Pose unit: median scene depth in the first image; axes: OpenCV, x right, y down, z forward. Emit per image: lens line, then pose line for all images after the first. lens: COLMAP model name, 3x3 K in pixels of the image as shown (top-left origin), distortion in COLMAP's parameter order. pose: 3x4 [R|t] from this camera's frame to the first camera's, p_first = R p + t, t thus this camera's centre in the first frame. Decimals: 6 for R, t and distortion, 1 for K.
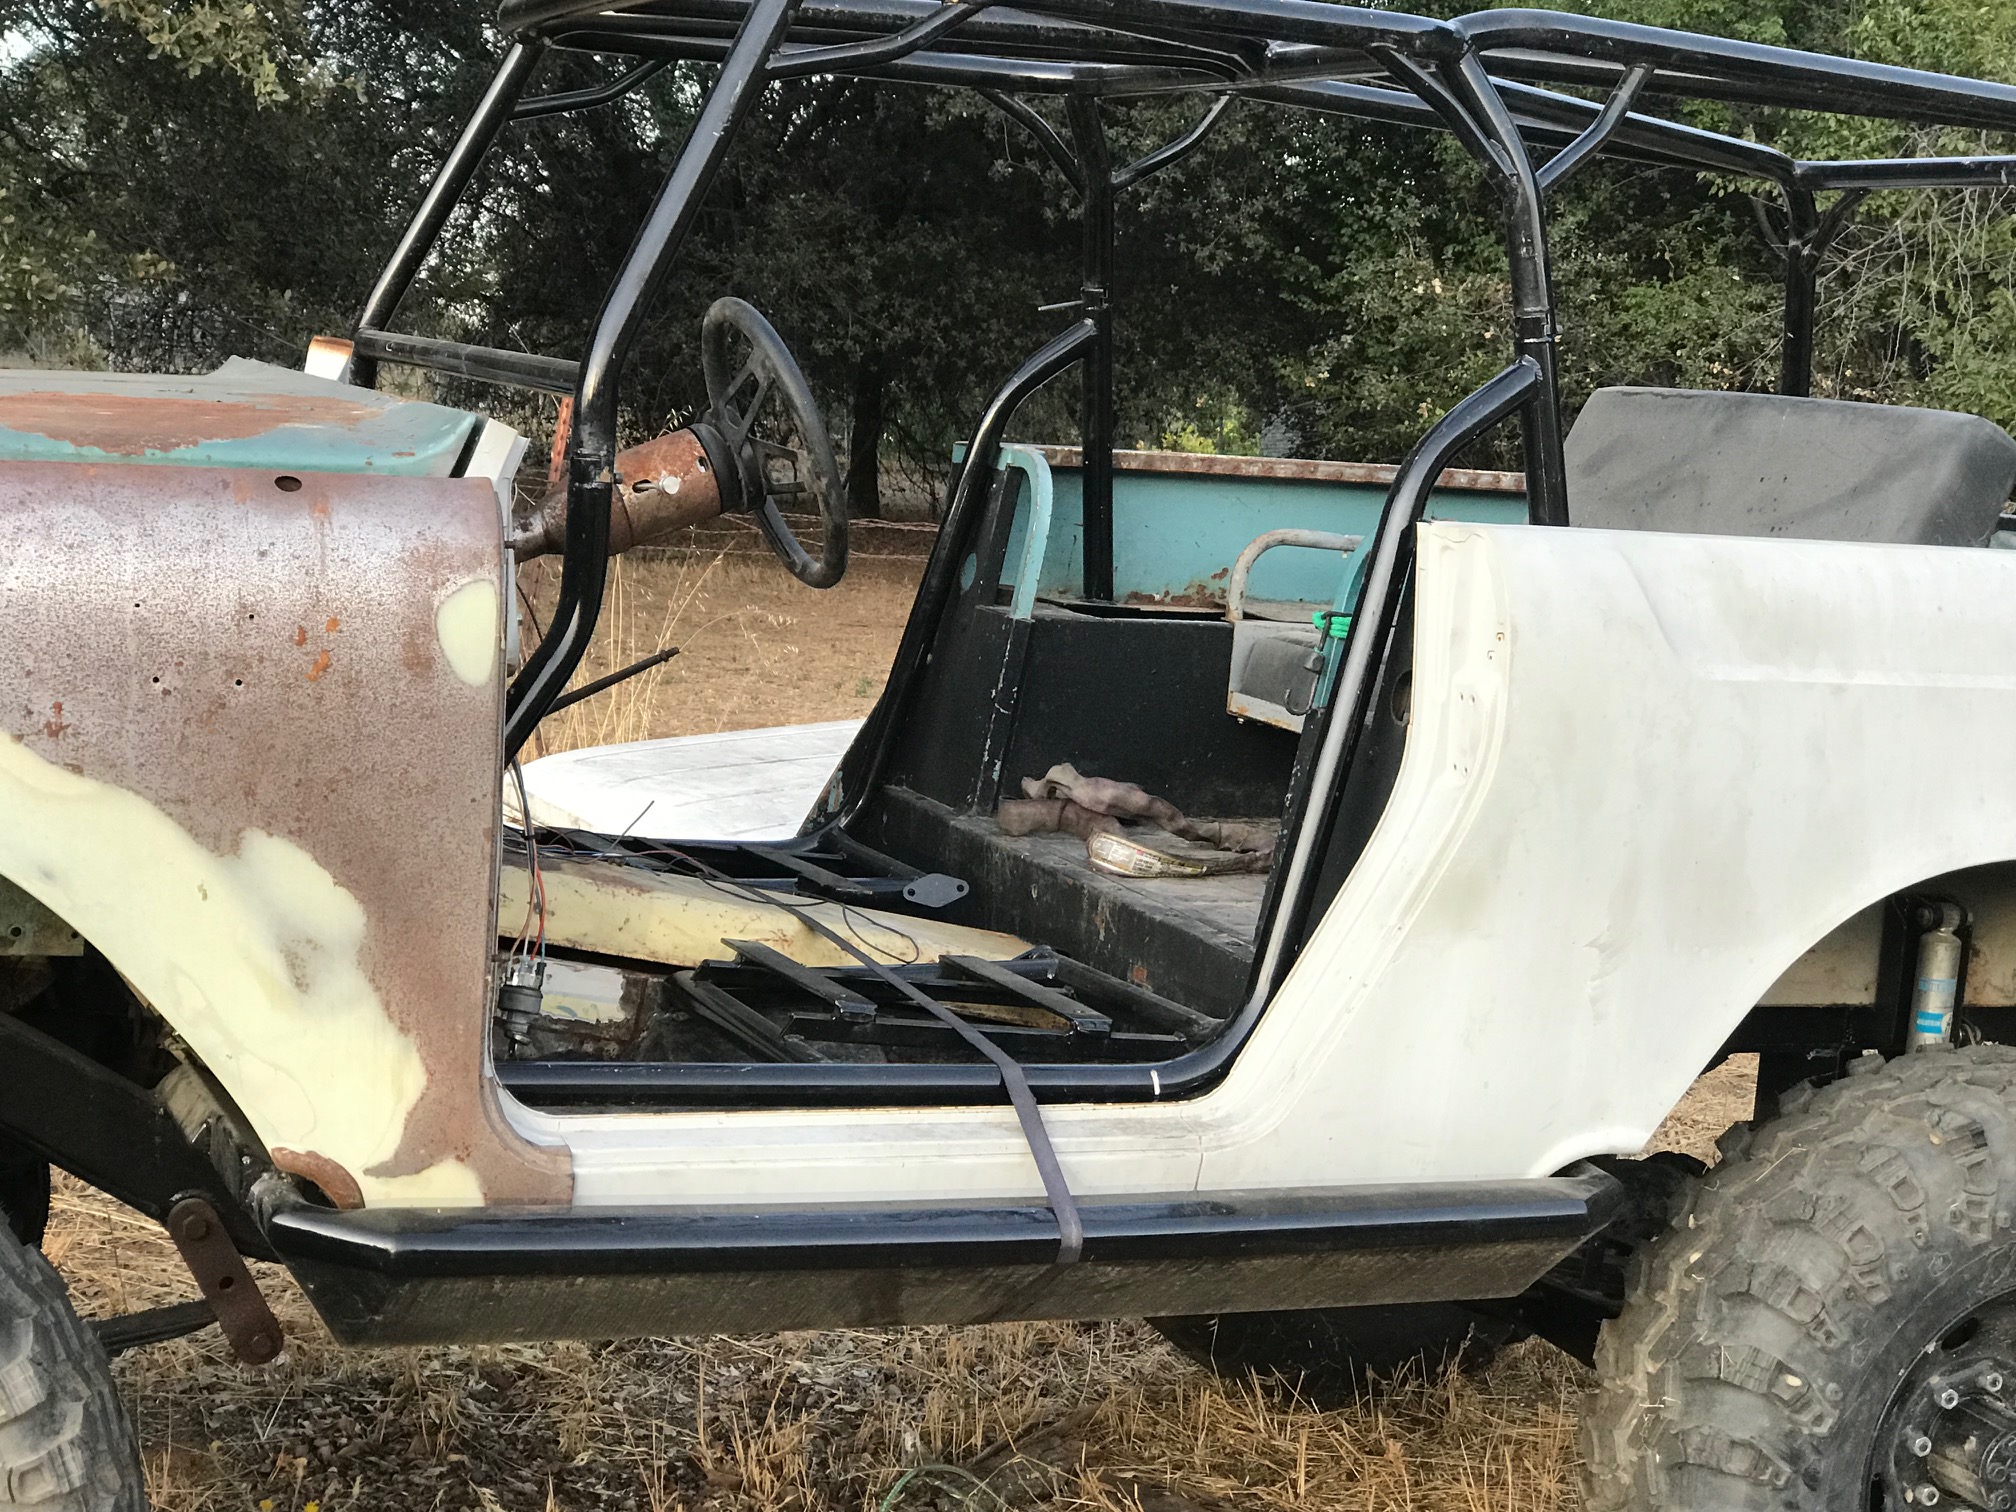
lens RADIAL K [[3395.0, 0, 998.5], [0, 3395.0, 715.1], [0, 0, 1]] dist [0.056411, 0.000000]
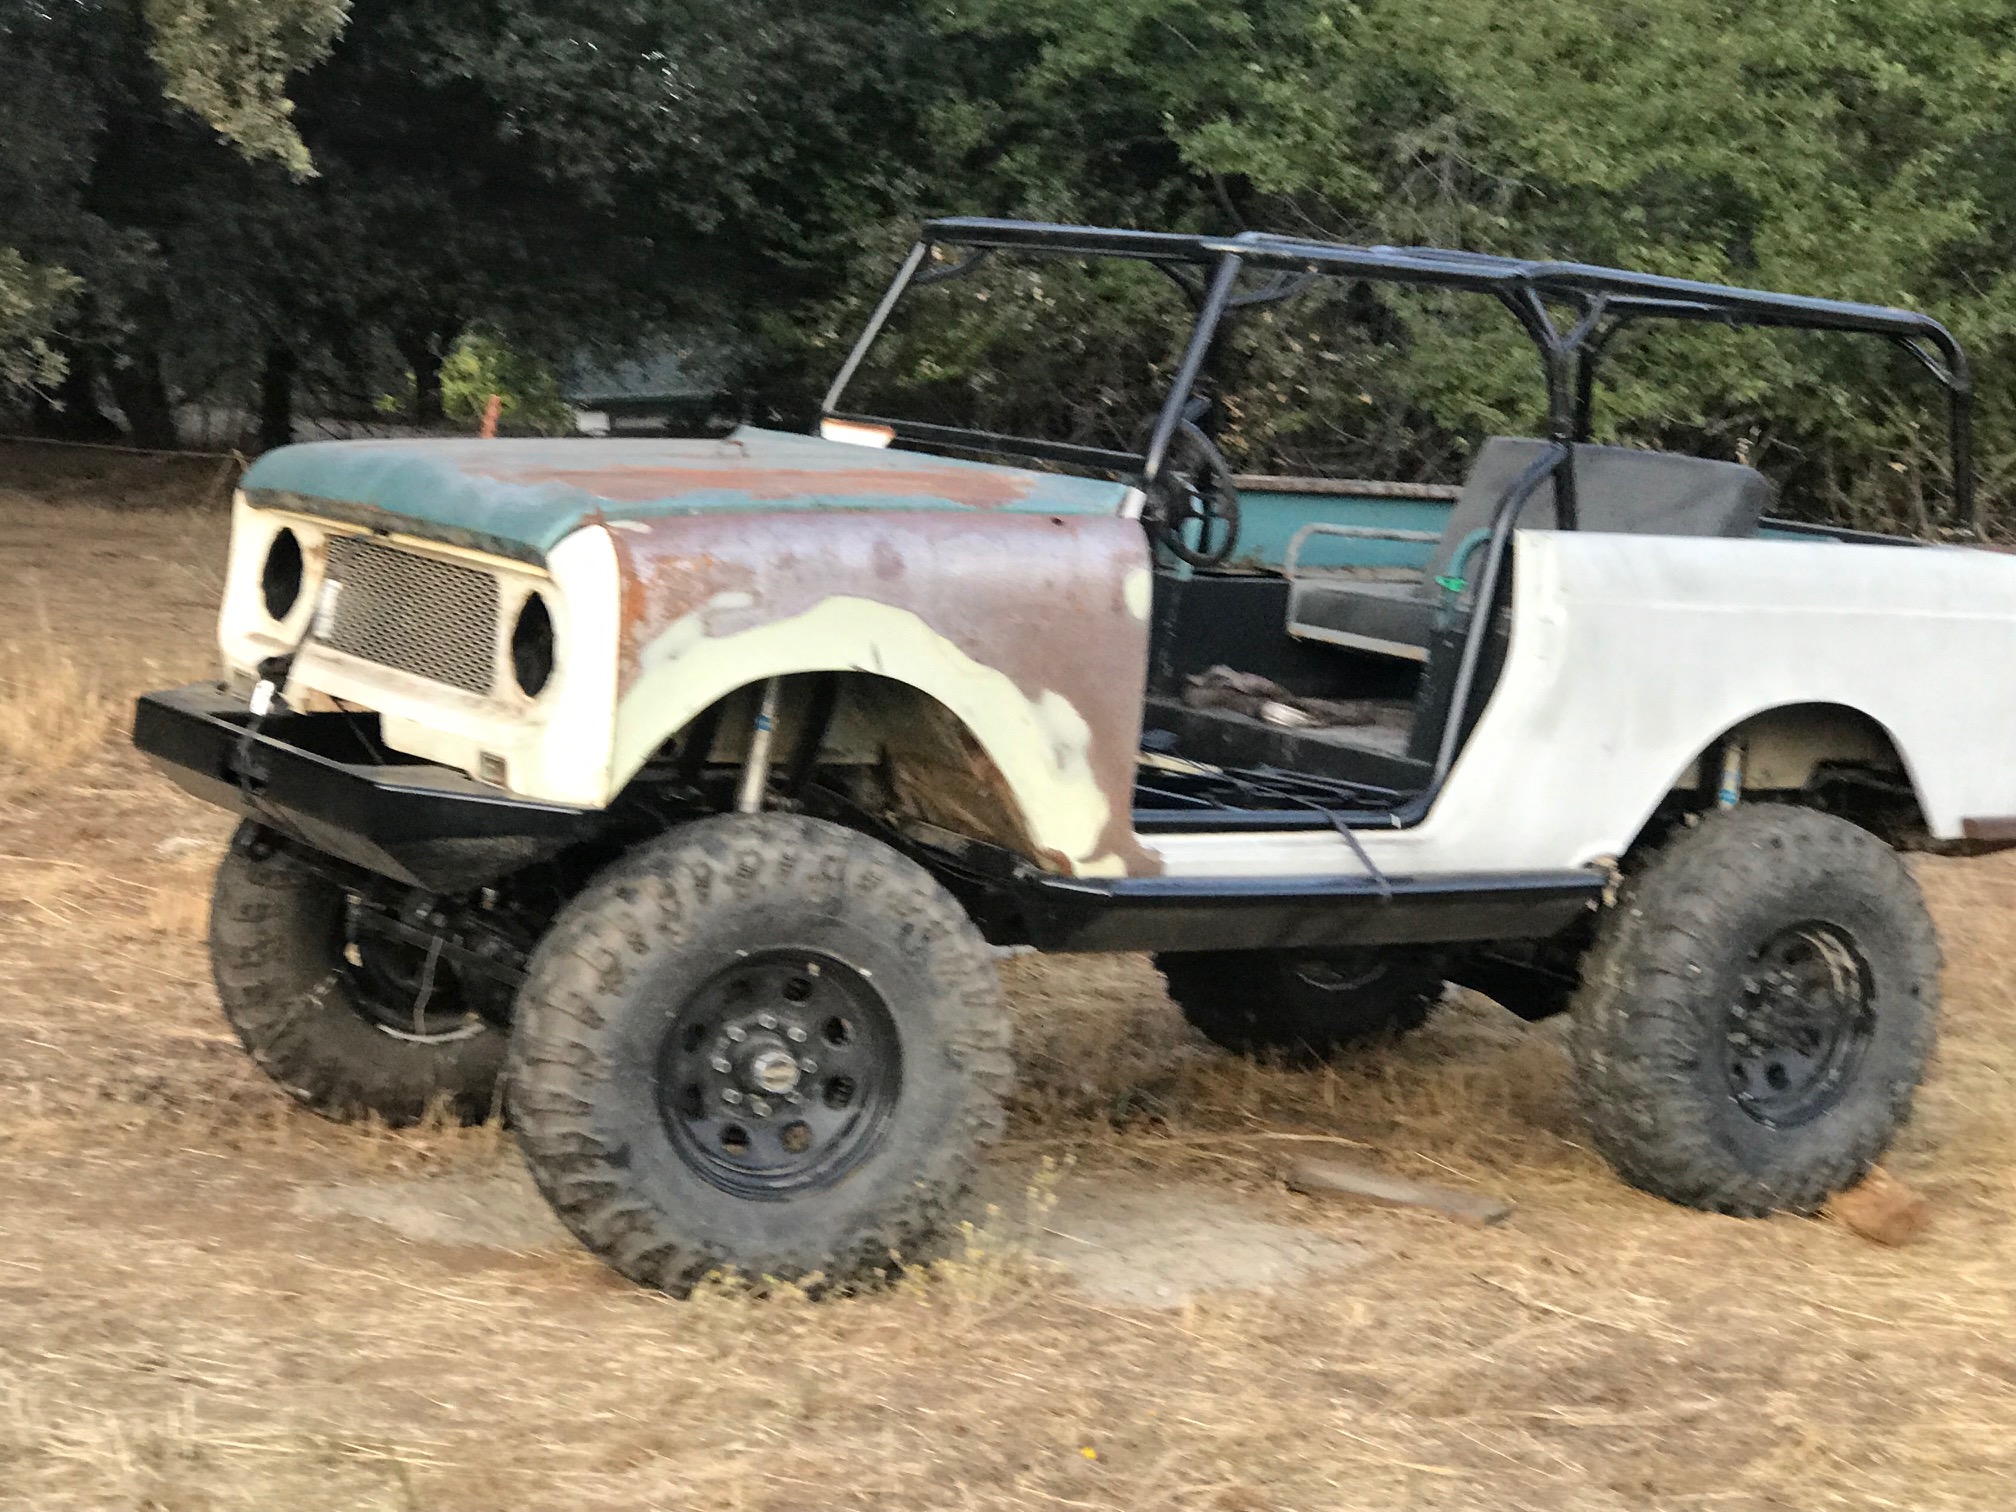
lens RADIAL K [[3941.3, 0, 1008.2], [0, 3941.3, 756.4], [0, 0, 1]] dist [0.061625, 0.000000]
pose [[0.975001, -0.019554, 0.221339, -0.632999], [0.014486, 0.999595, 0.024494, 0.012079], [-0.221728, -0.020676, 0.974889, -1.088864]]
